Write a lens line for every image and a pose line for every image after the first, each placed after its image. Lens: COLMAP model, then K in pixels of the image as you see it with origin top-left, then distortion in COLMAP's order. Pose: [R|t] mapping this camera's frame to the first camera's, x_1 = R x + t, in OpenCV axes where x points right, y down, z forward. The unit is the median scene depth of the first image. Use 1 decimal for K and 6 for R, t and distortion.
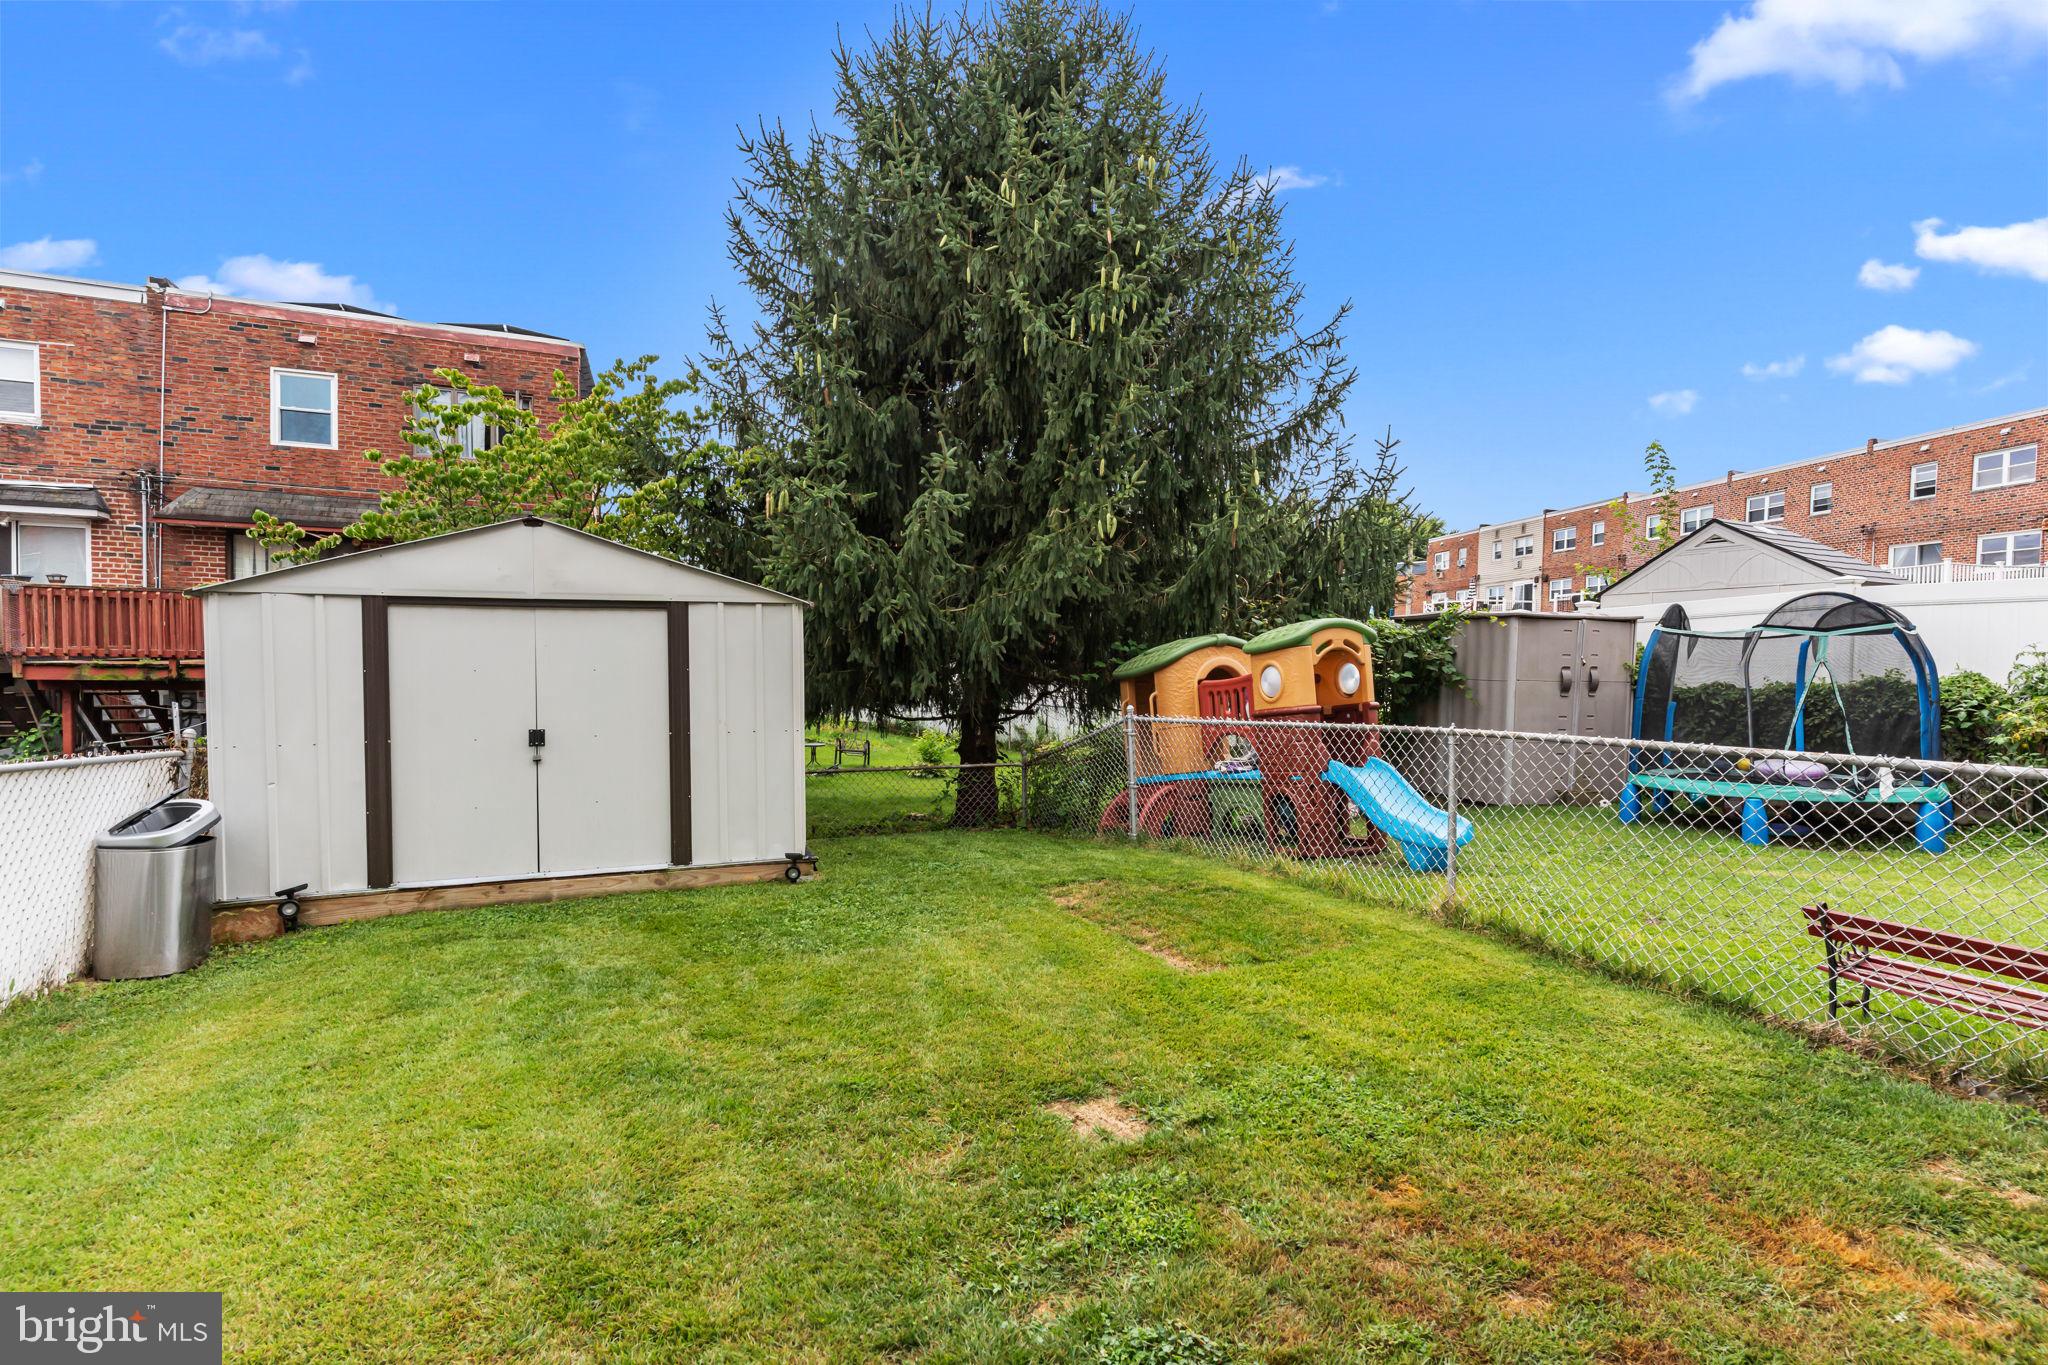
lens RADIAL K [[974.9, 0, 1025.0], [0, 974.9, 680.5], [0, 0, 1]] dist [0.003383, -0.000837]
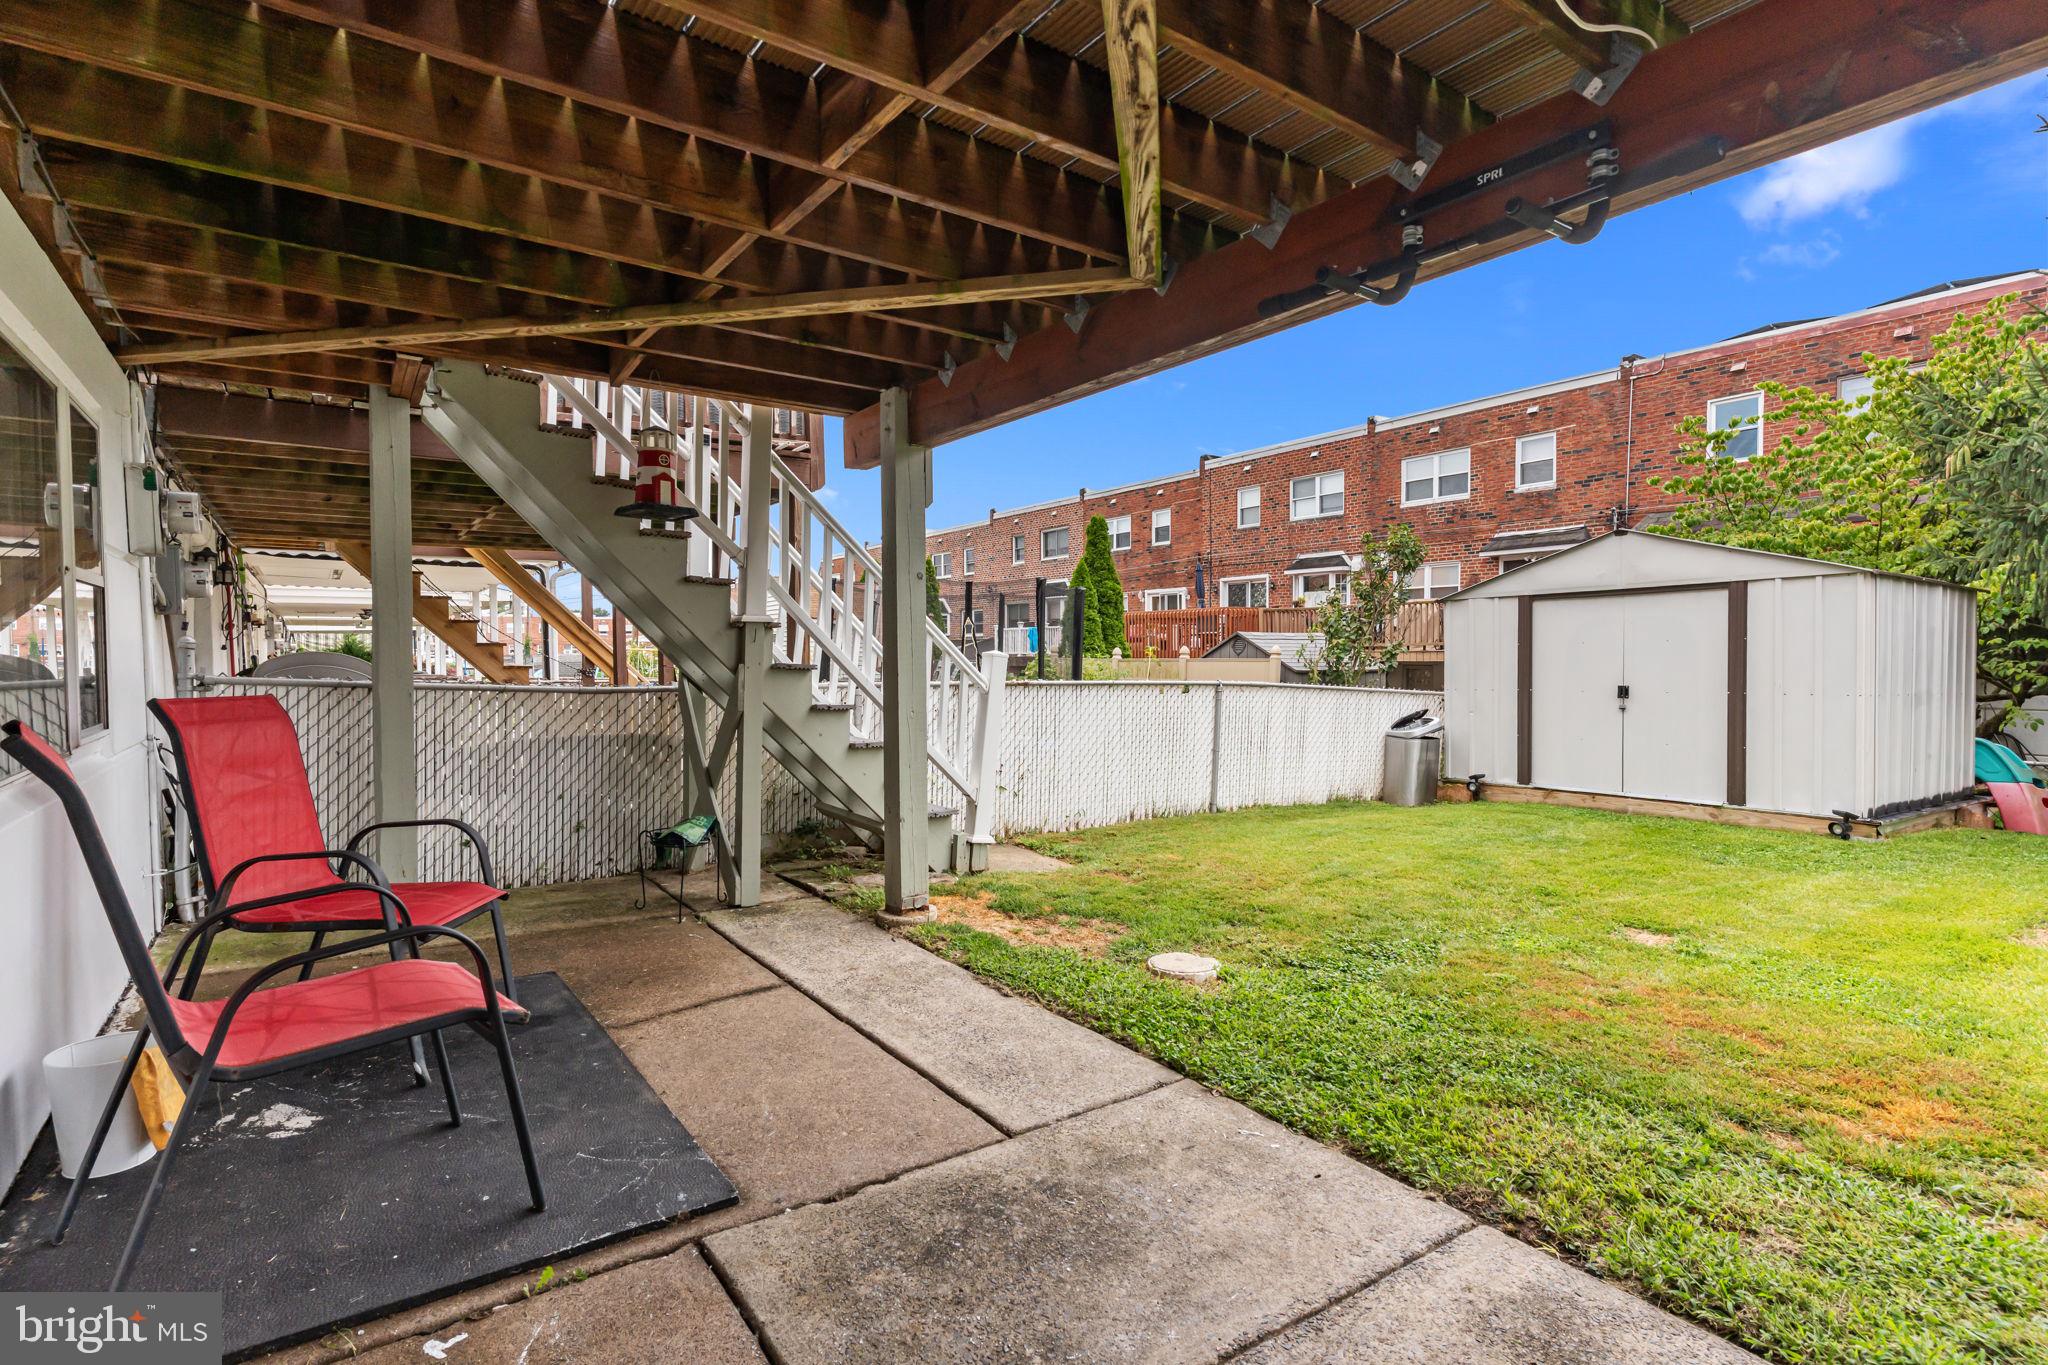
lens RADIAL K [[974.9, 0, 1025.0], [0, 974.9, 680.5], [0, 0, 1]] dist [0.003383, -0.000837]
pose [[0.192406, 0.014056, -0.981215, 0.638530], [-0.015494, 0.999816, 0.011284, 0.039151], [0.981193, 0.013031, 0.192588, -0.068016]]
